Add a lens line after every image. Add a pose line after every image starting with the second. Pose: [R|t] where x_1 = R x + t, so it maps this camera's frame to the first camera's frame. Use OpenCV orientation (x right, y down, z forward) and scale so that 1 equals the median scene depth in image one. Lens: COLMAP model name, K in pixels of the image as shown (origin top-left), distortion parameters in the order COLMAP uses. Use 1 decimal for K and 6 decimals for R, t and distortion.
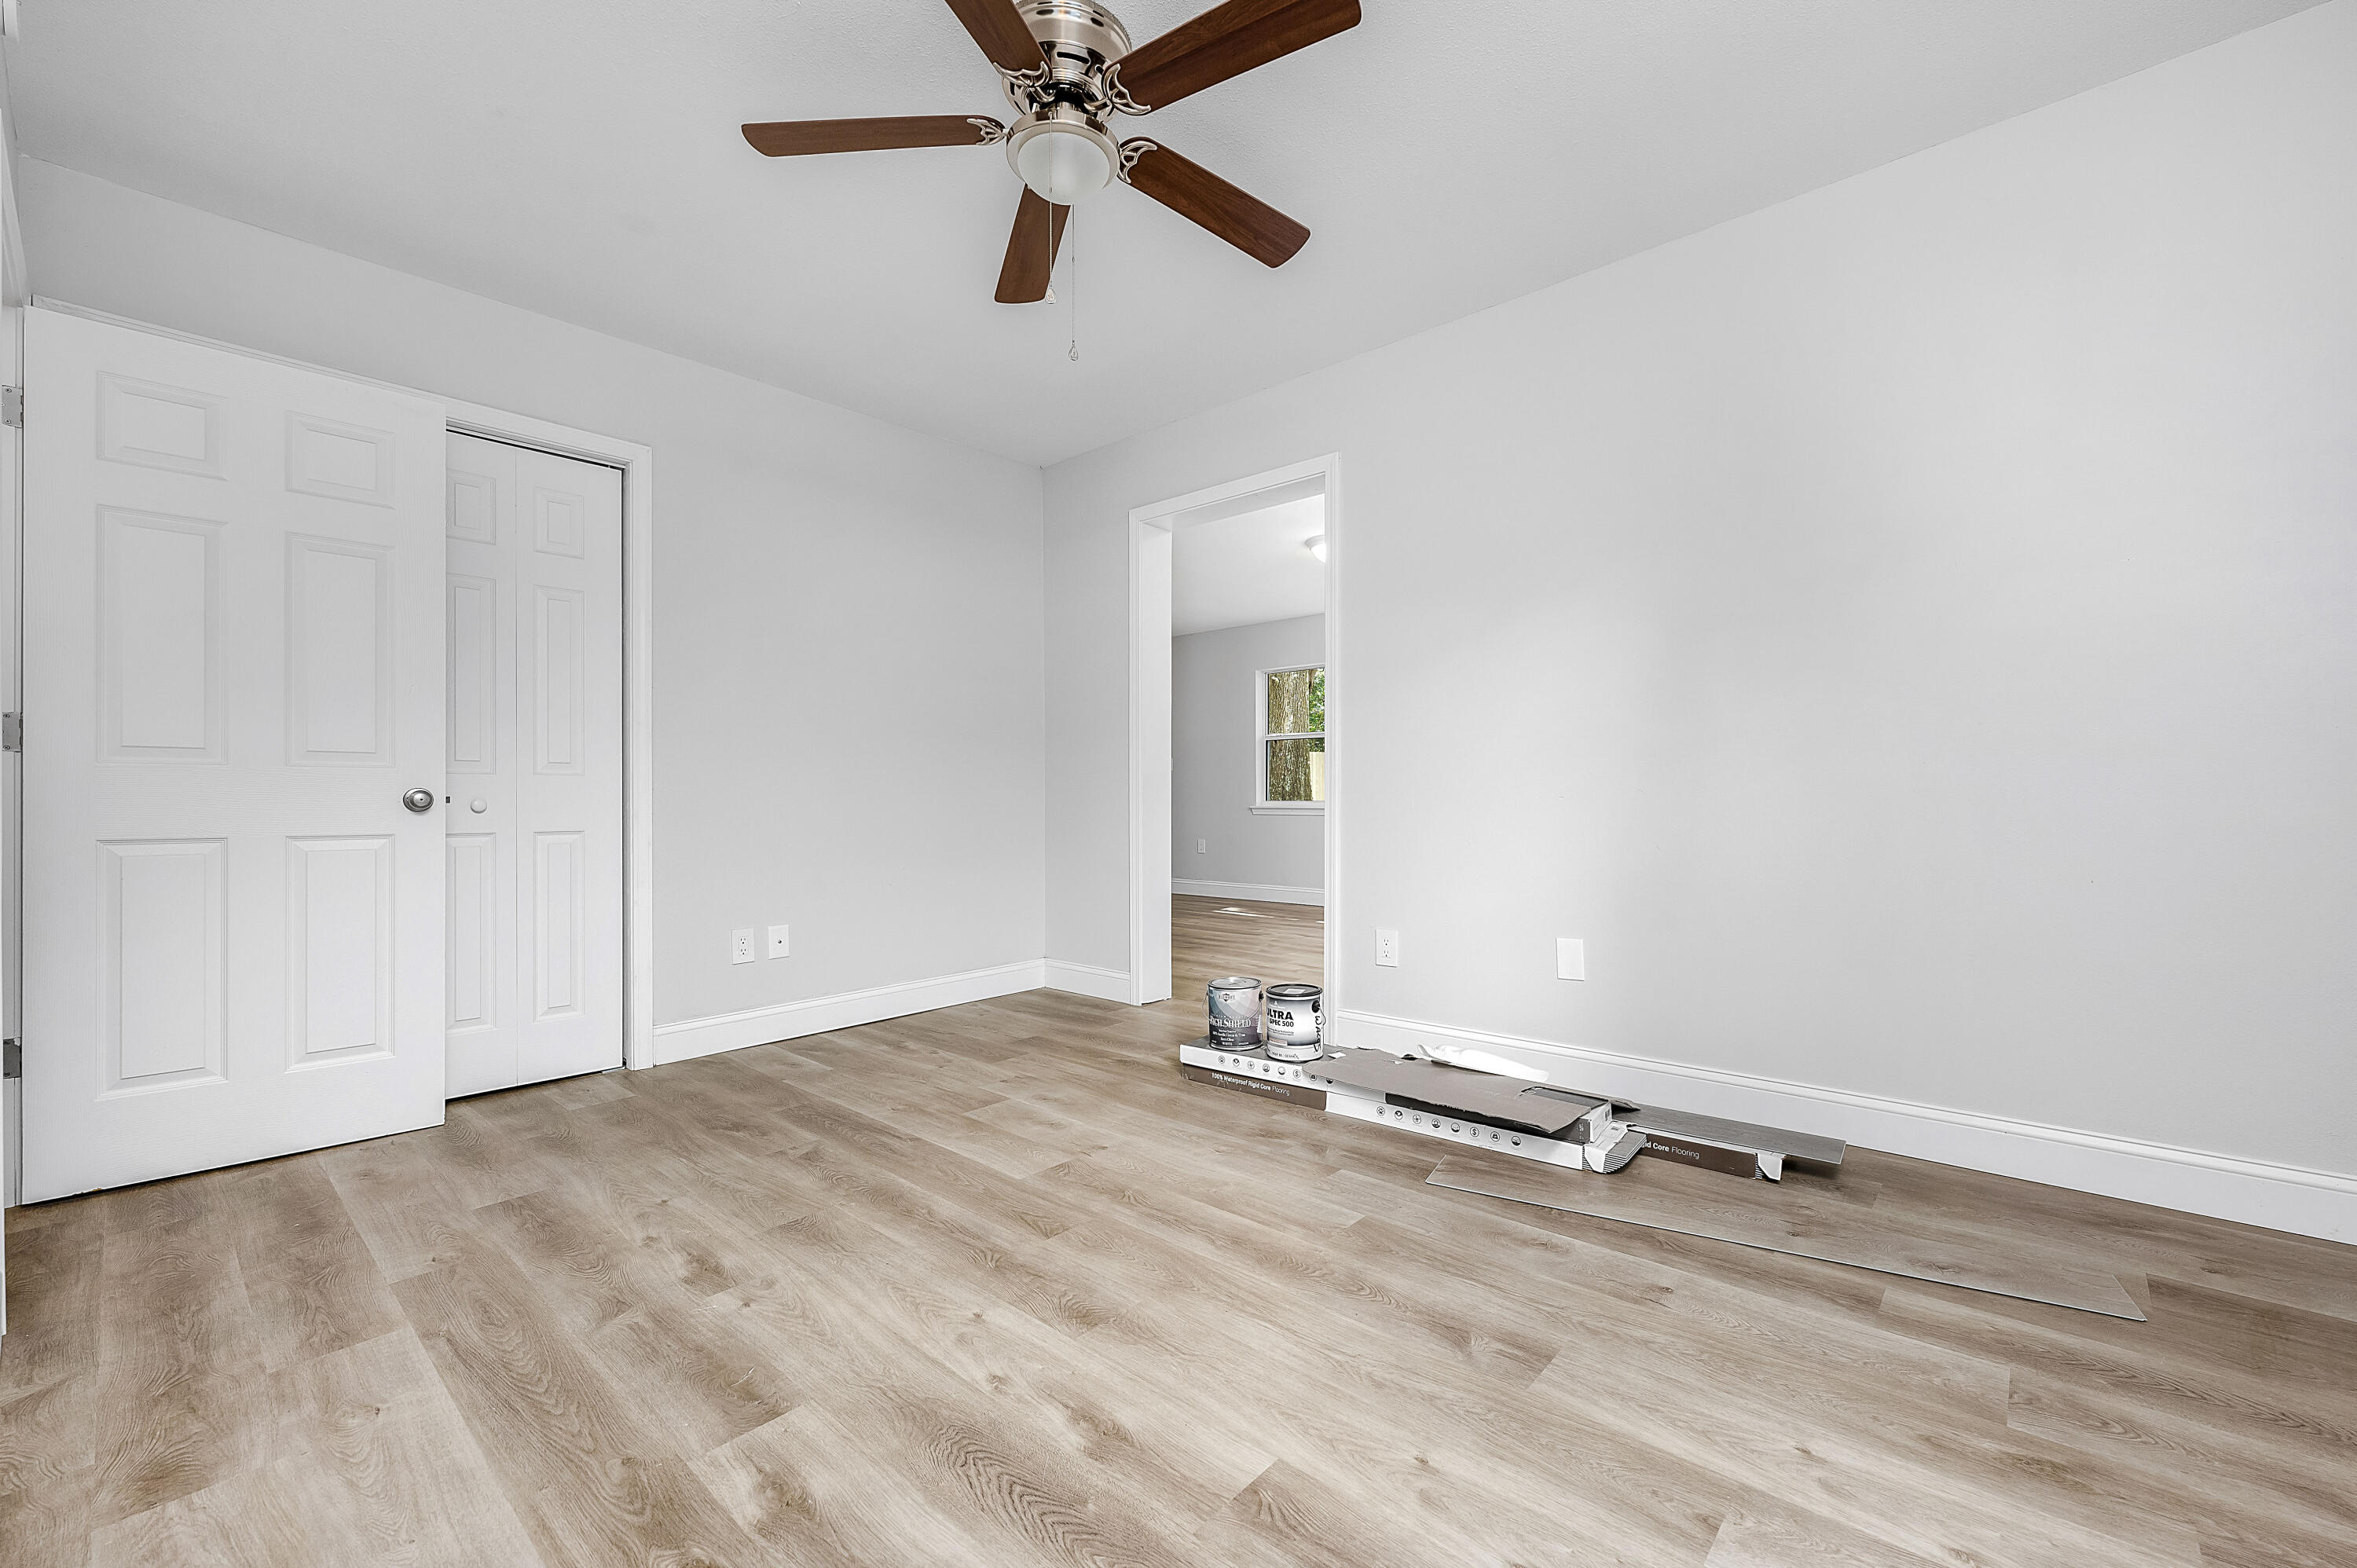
lens RADIAL K [[968.4, 0, 1178.5], [0, 968.4, 784.0], [0, 0, 1]] dist [-0.000431, -0.000074]
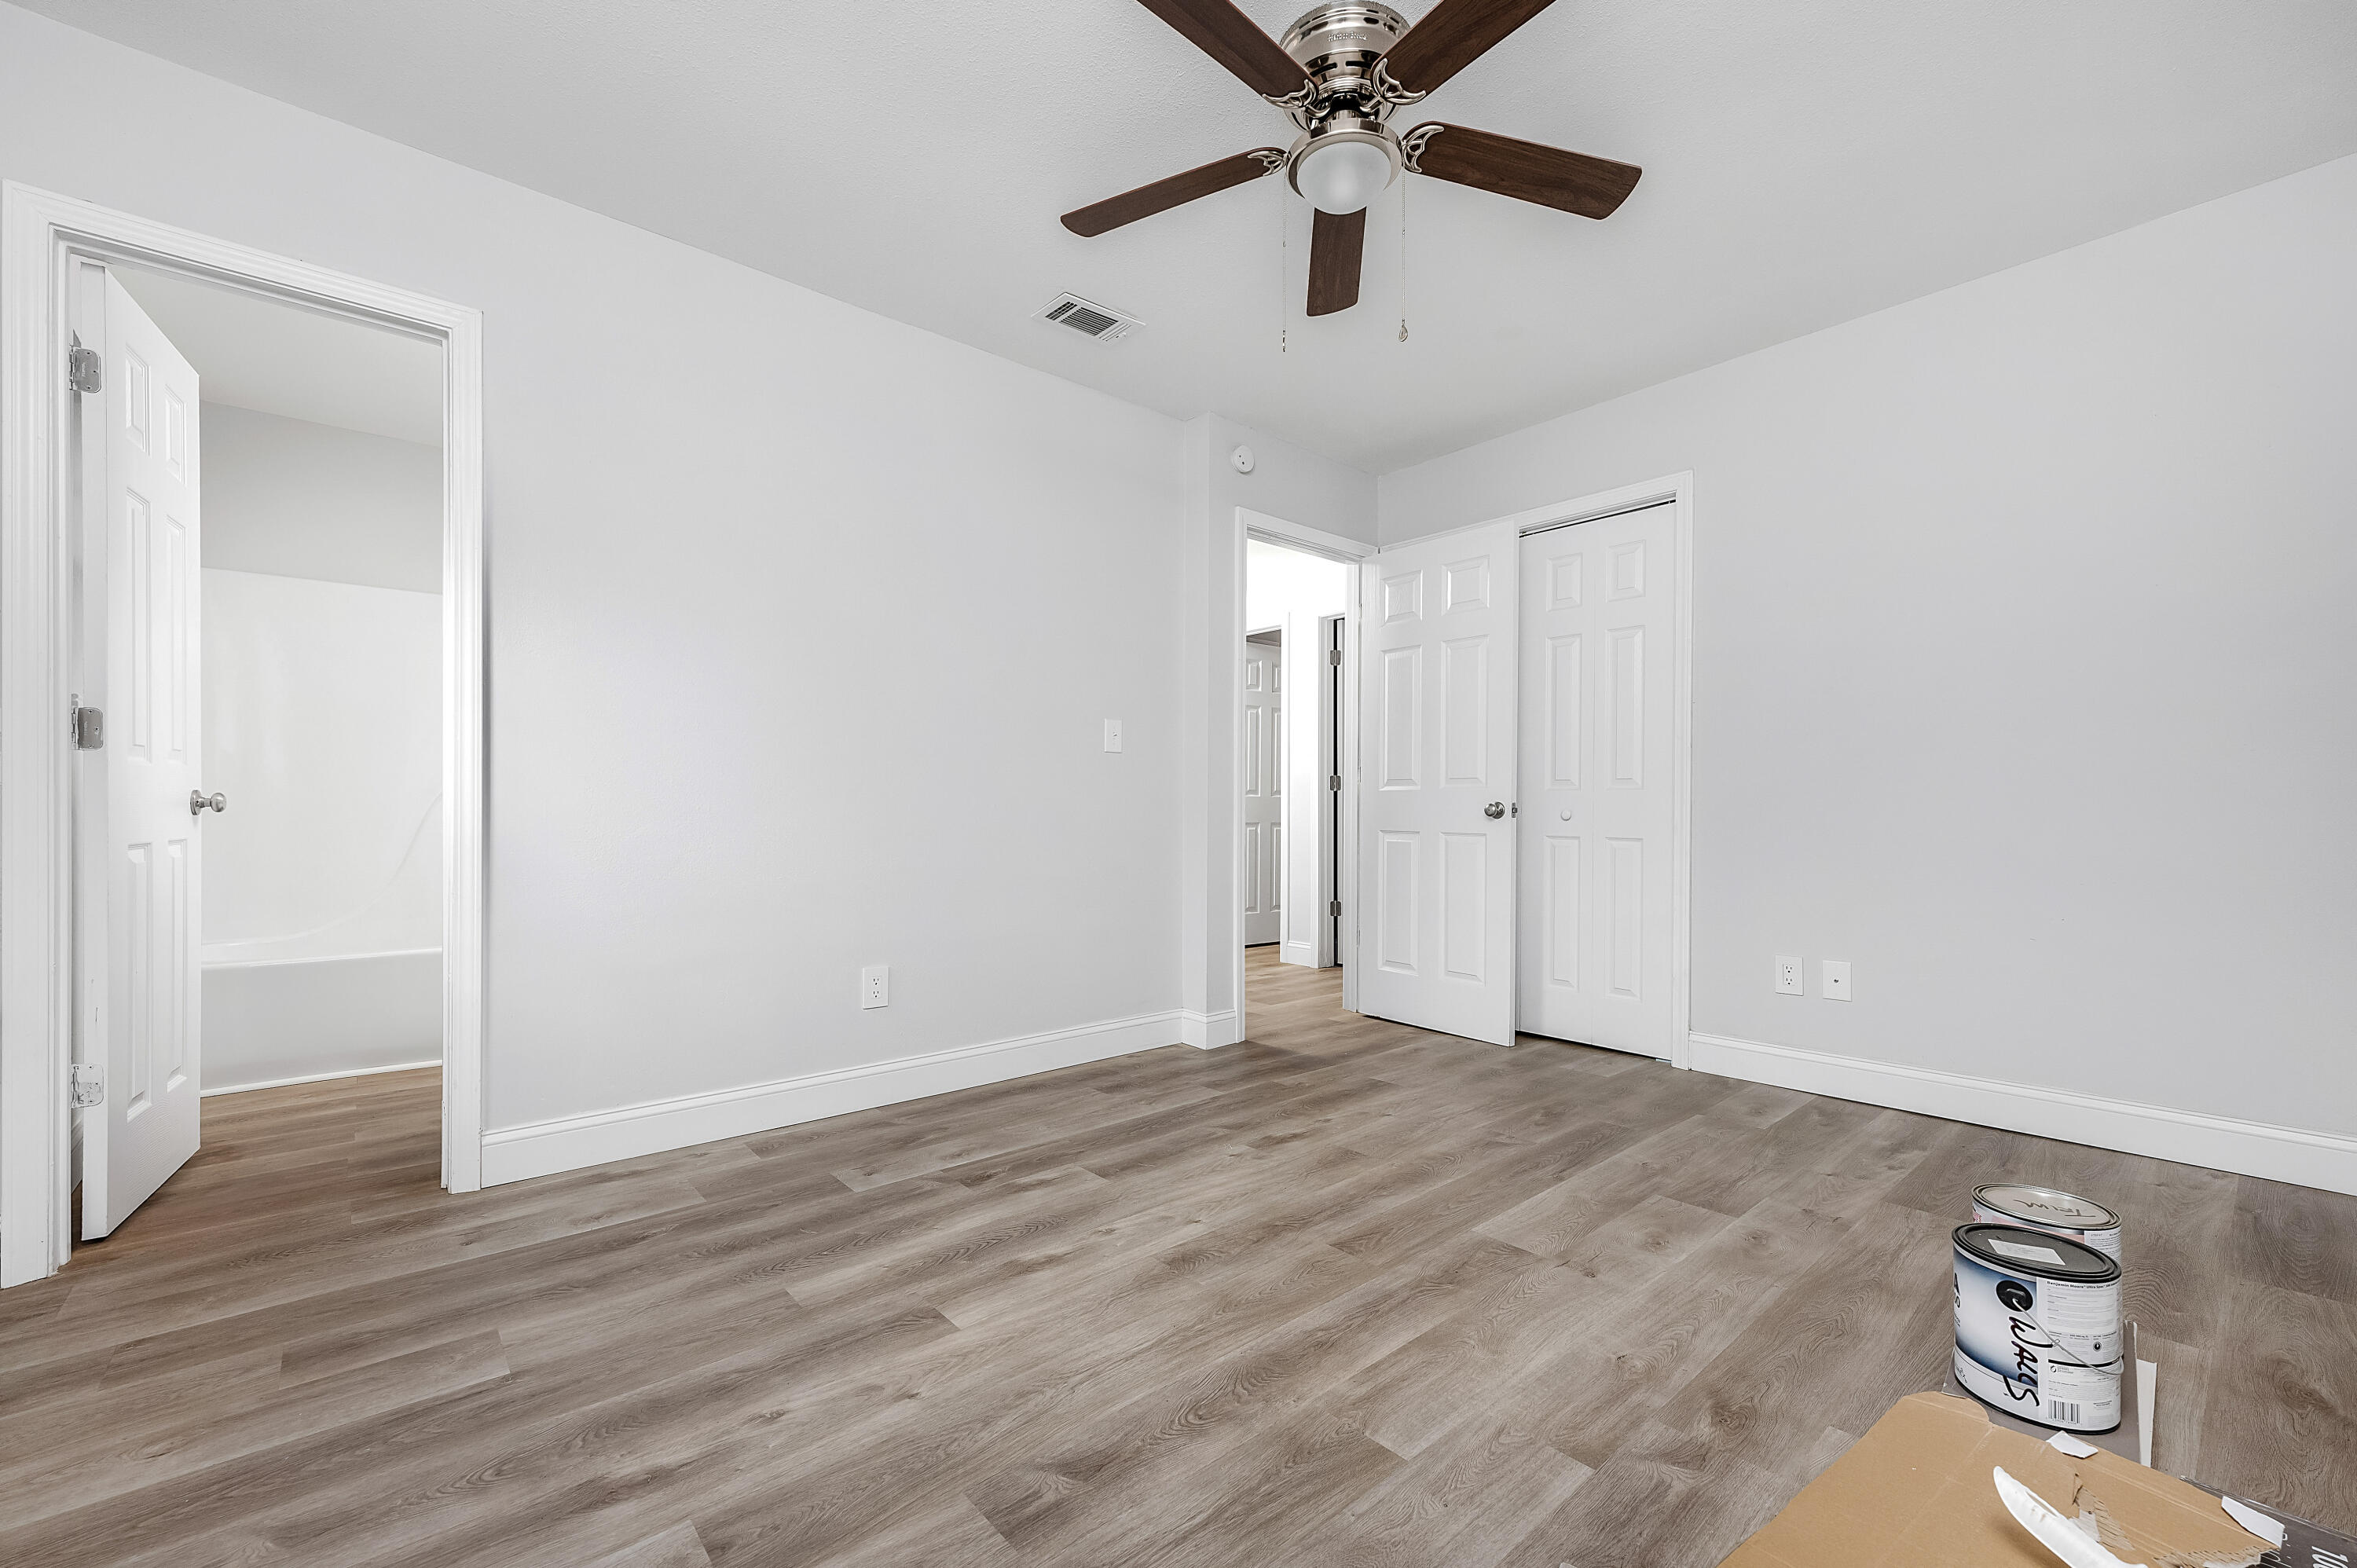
lens RADIAL K [[955.5, 0, 1176.3], [0, 955.5, 803.6], [0, 0, 1]] dist [-0.000518, -0.000101]
pose [[-0.122856, 0.002127, -0.992422, 0.805323], [0.013130, 0.999914, 0.000518, -0.000541], [0.992338, -0.012967, -0.122873, 0.878750]]
